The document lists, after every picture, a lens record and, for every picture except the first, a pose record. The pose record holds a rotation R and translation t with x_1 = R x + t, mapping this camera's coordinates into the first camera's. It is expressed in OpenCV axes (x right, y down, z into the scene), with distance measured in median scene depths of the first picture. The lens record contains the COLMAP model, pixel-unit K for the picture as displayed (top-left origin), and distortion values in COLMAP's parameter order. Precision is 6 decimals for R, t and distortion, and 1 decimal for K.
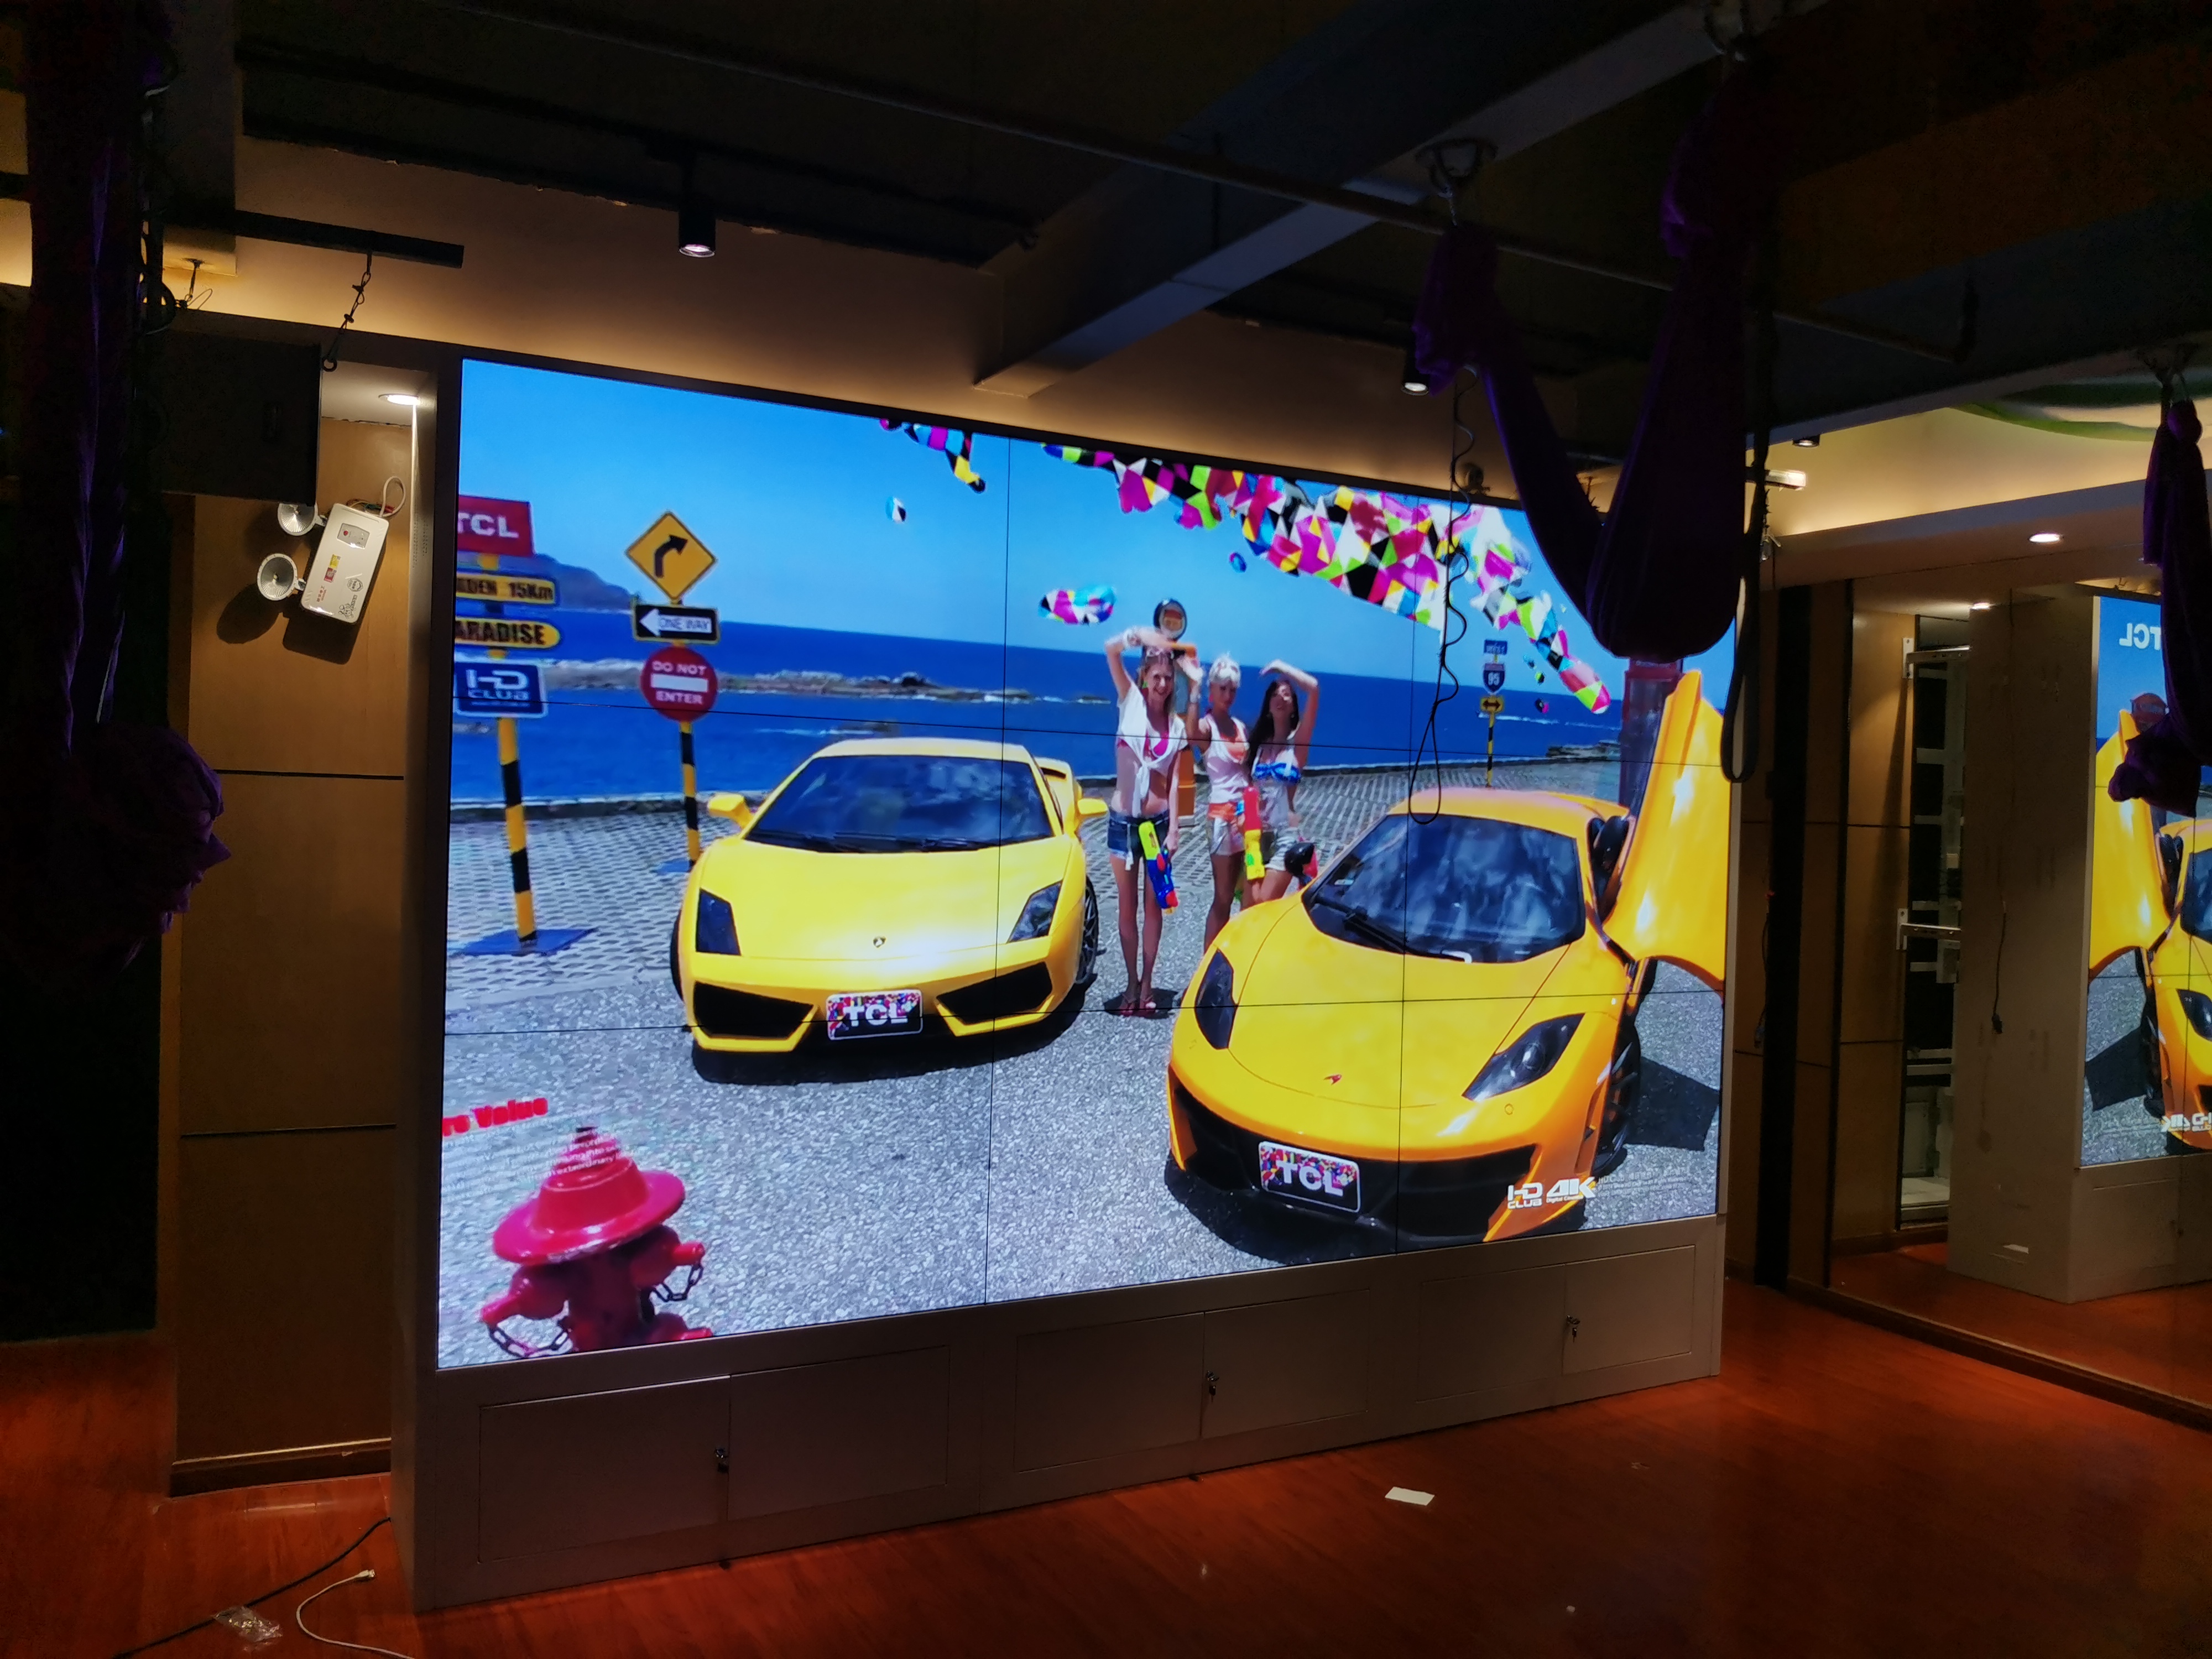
lens RADIAL K [[1673.8, 0, 1107.2], [0, 1673.8, 823.6], [0, 0, 1]] dist [-0.047435, 0.006780]
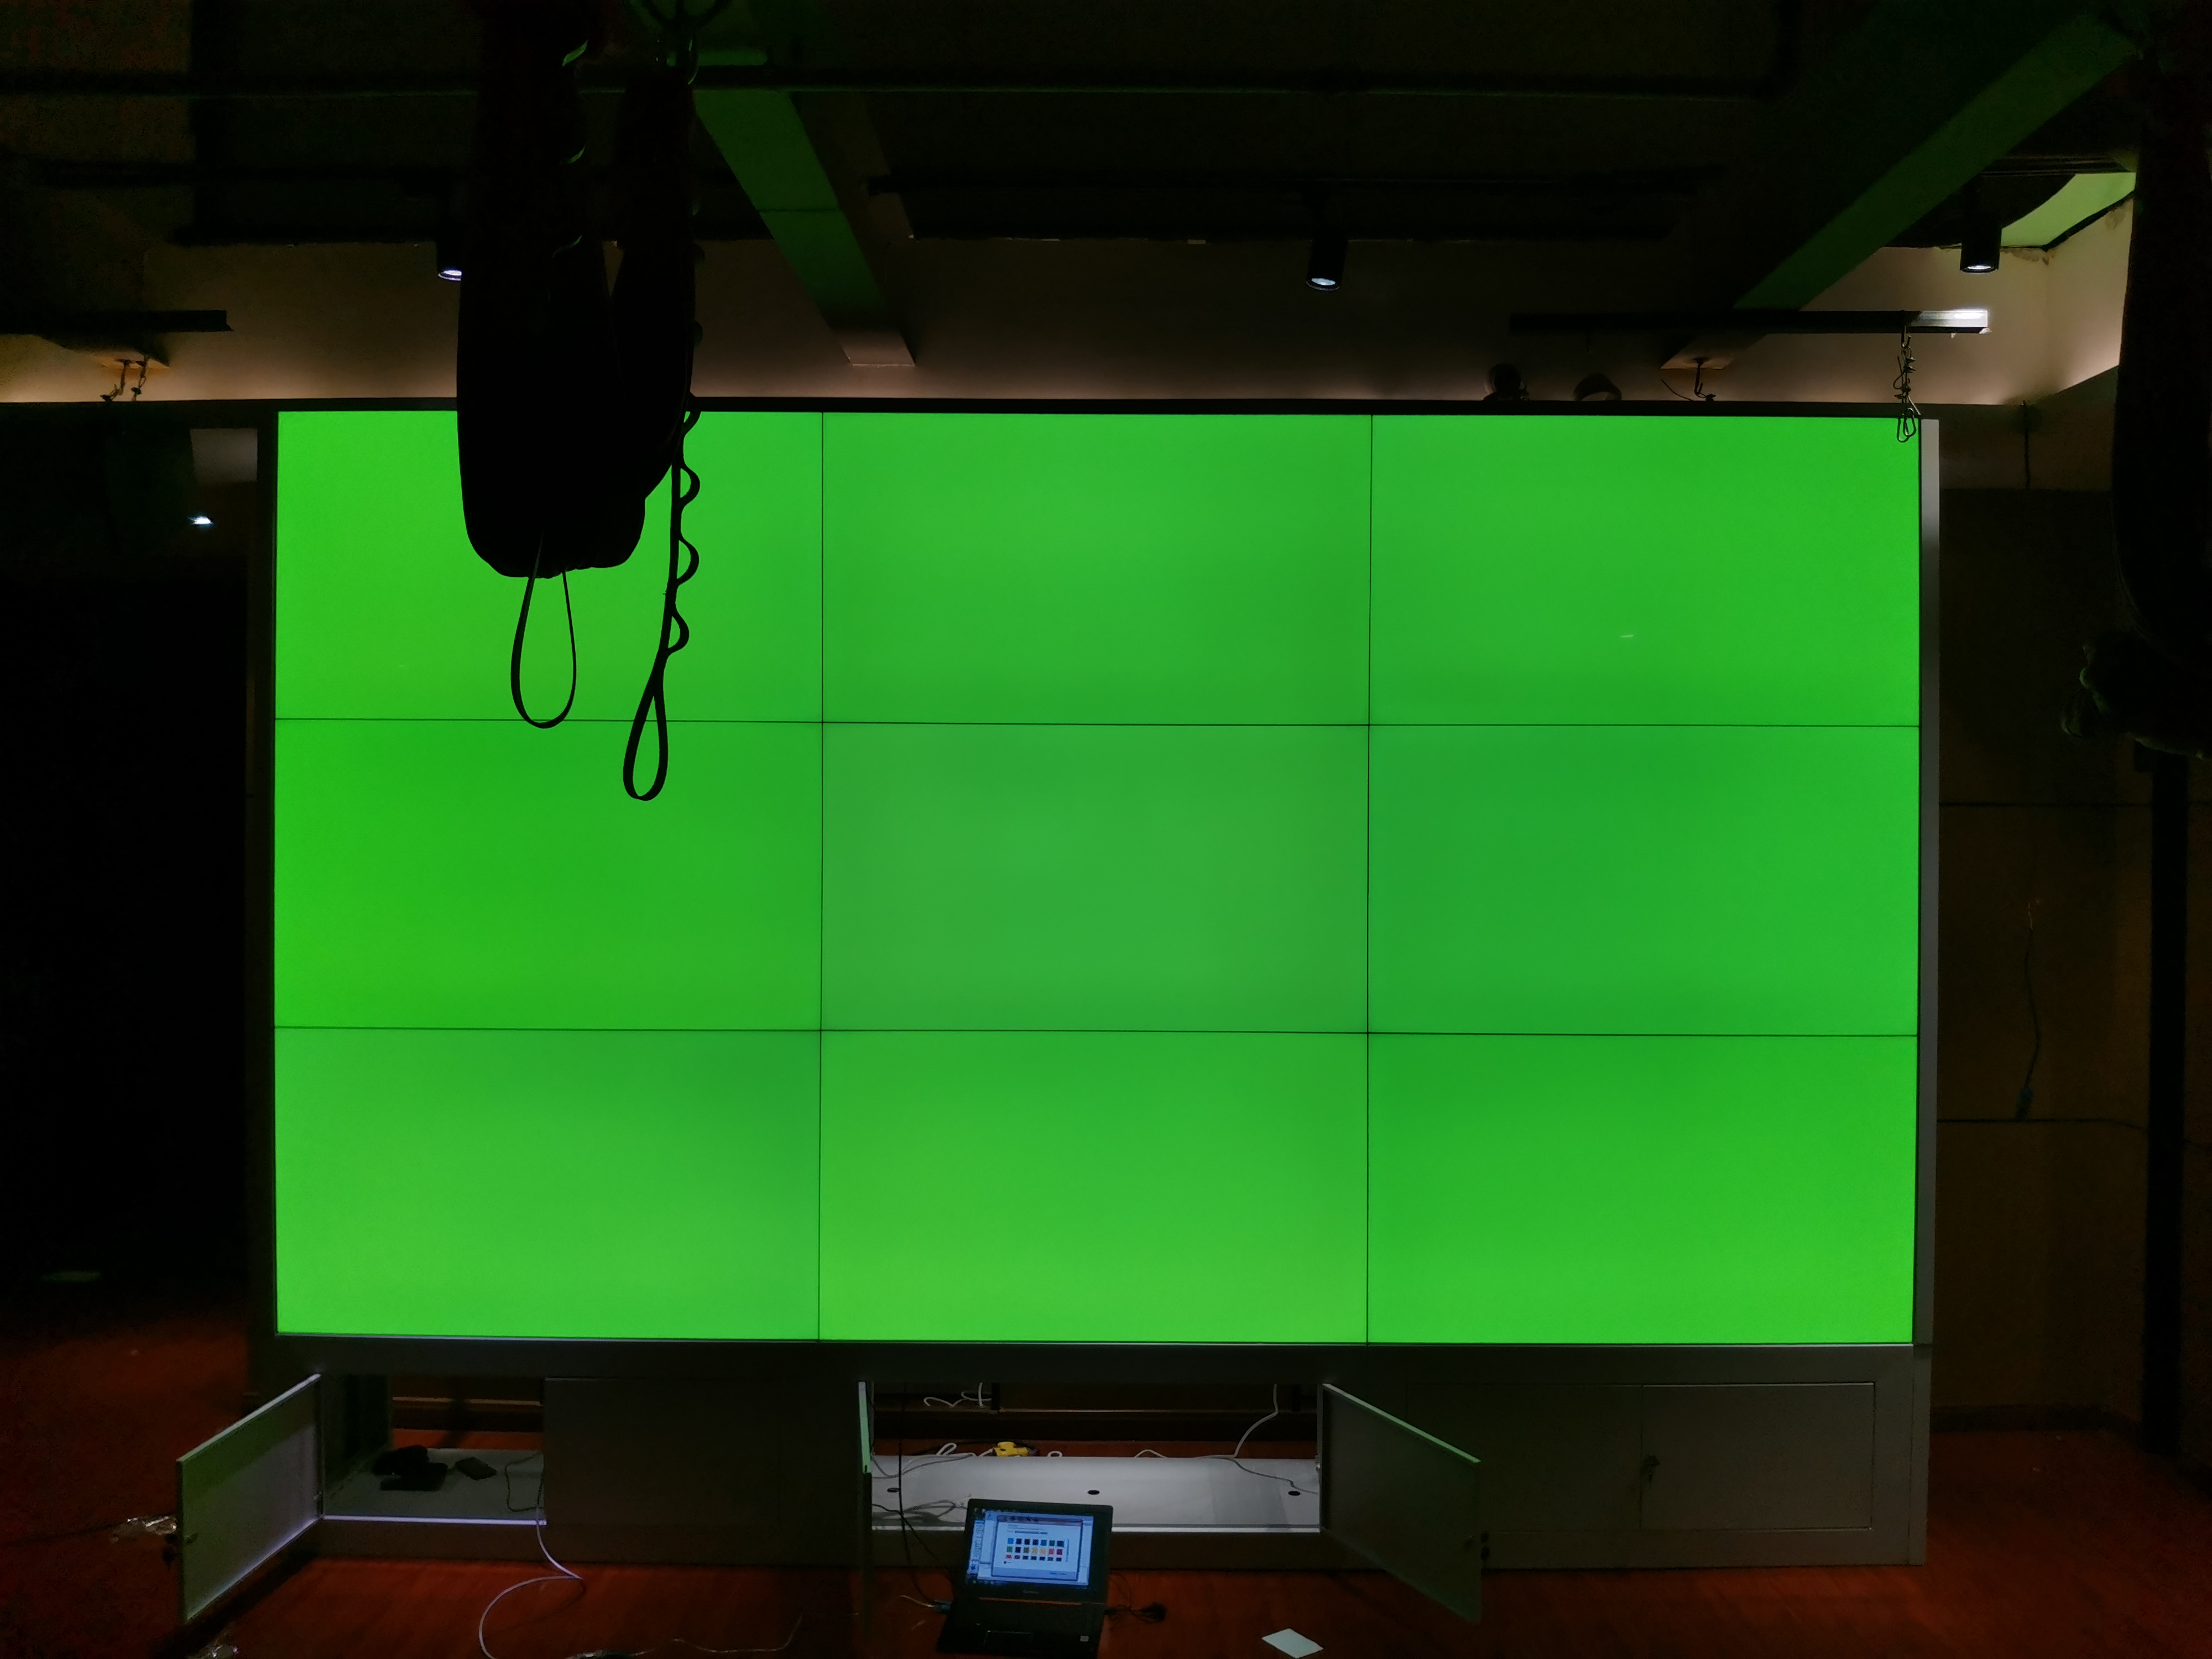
lens RADIAL K [[1681.4, 0, 1108.9], [0, 1681.4, 822.7], [0, 0, 1]] dist [-0.050424, -0.001096]
pose [[0.881224, -0.024496, -0.472063, 0.464213], [0.017926, 0.999670, -0.018412, 0.016844], [0.472359, 0.007763, 0.881372, 0.224846]]
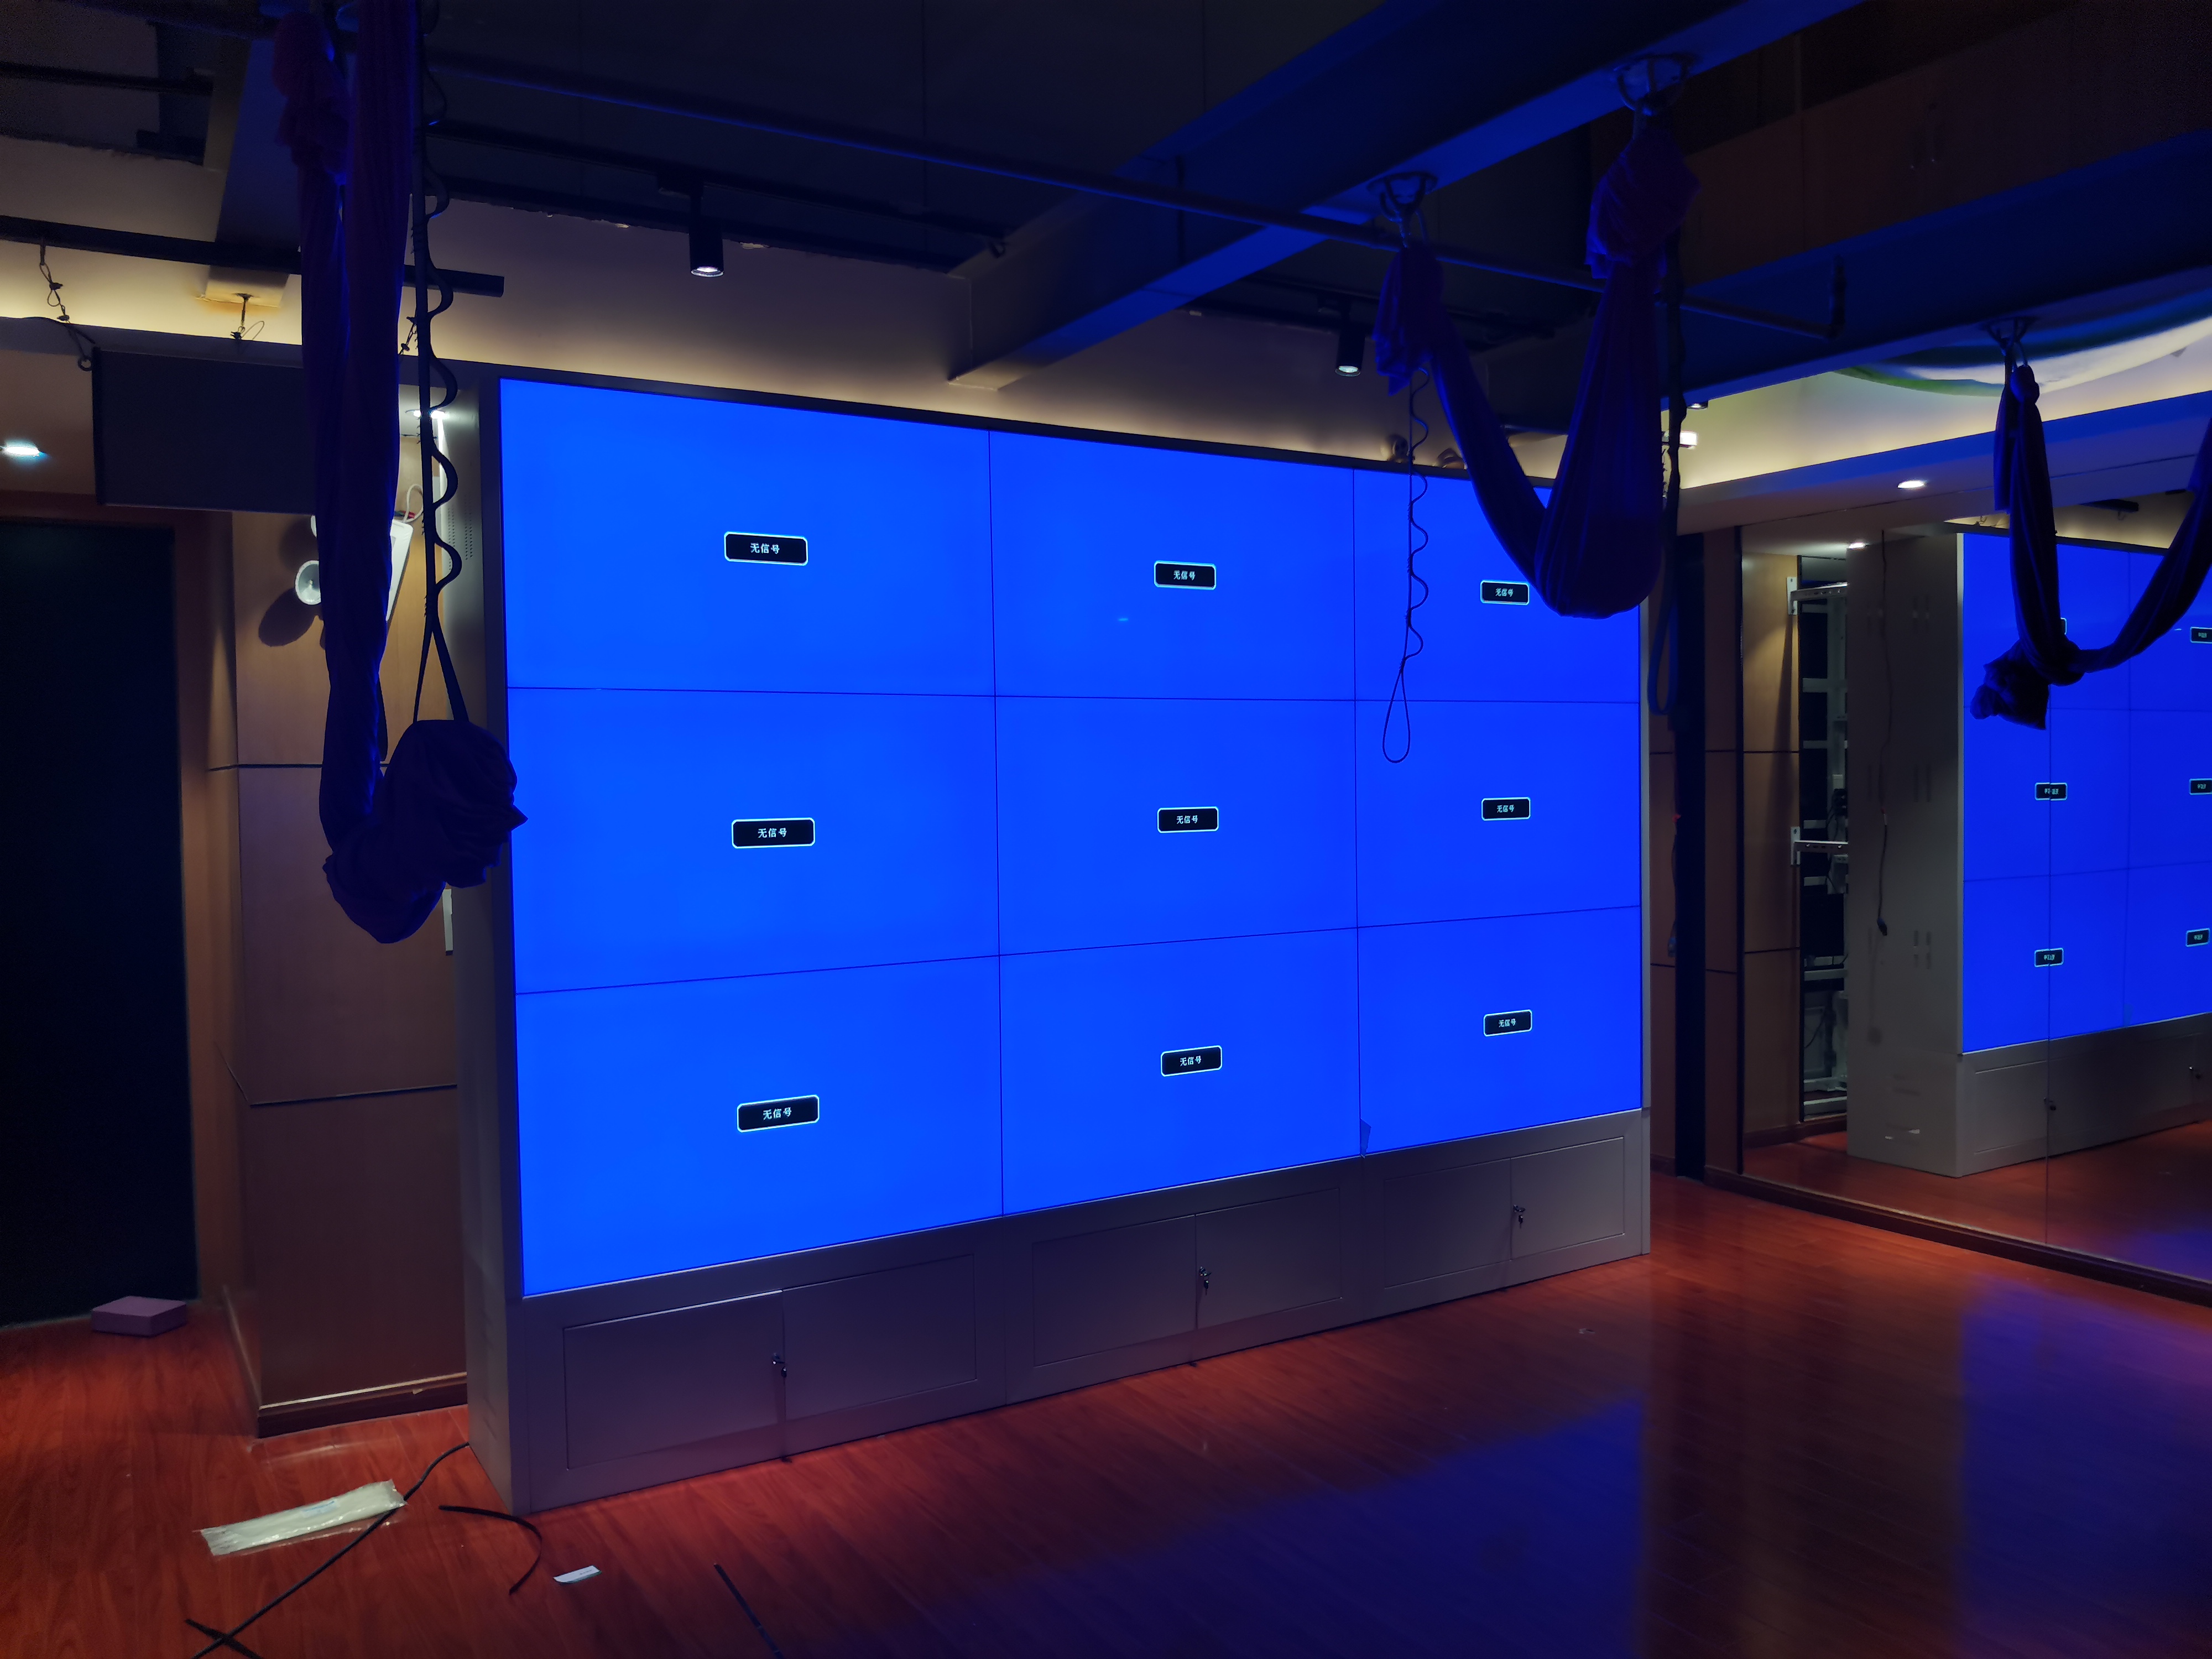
lens RADIAL K [[1684.6, 0, 1106.0], [0, 1684.6, 829.5], [0, 0, 1]] dist [-0.044009, -0.003021]
pose [[0.997192, -0.046510, 0.058697, -0.052201], [0.044940, 0.998603, 0.027790, 0.003320], [-0.059907, -0.025074, 0.997889, -0.100488]]
